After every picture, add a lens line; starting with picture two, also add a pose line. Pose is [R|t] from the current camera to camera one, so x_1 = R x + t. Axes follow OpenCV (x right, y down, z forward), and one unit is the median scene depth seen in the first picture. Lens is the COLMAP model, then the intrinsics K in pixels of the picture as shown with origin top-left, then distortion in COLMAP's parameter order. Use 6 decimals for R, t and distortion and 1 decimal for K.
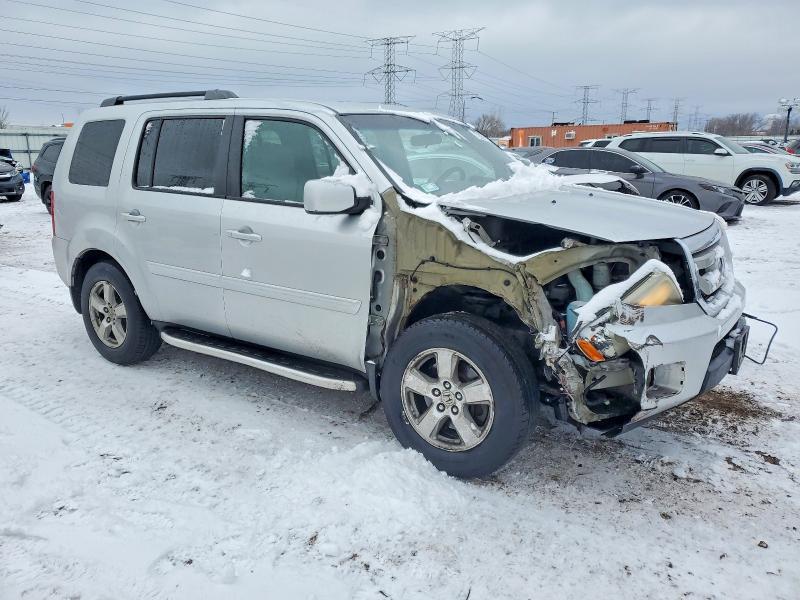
lens RADIAL K [[625.8, 0, 392.2], [0, 625.8, 297.8], [0, 0, 1]] dist [0.038823, 0.002074]
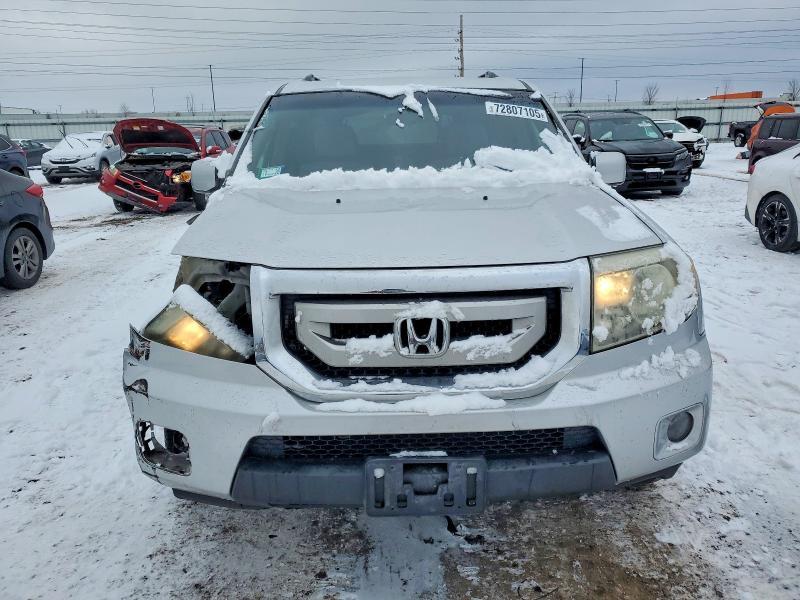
lens RADIAL K [[625.8, 0, 392.2], [0, 625.8, 297.8], [0, 0, 1]] dist [0.038823, 0.002074]
pose [[0.582713, 0.204360, -0.786563, 0.865668], [-0.172369, 0.976925, 0.126122, -0.137872], [0.794188, 0.062086, 0.604493, 0.572108]]
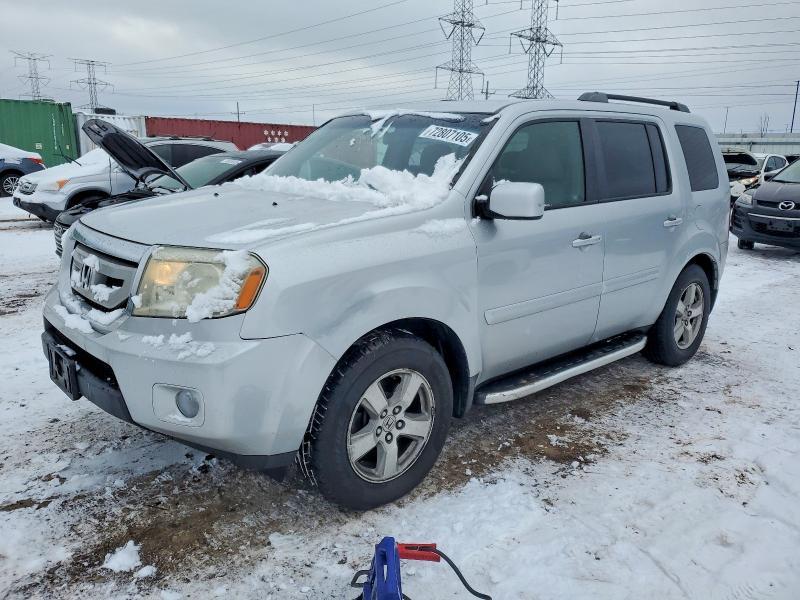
lens RADIAL K [[625.8, 0, 392.2], [0, 625.8, 297.8], [0, 0, 1]] dist [0.038823, 0.002074]
pose [[-0.231005, 0.229328, -0.945540, 1.141494], [-0.255808, 0.923319, 0.286435, -0.344361], [0.938722, 0.308044, -0.154627, 1.403621]]
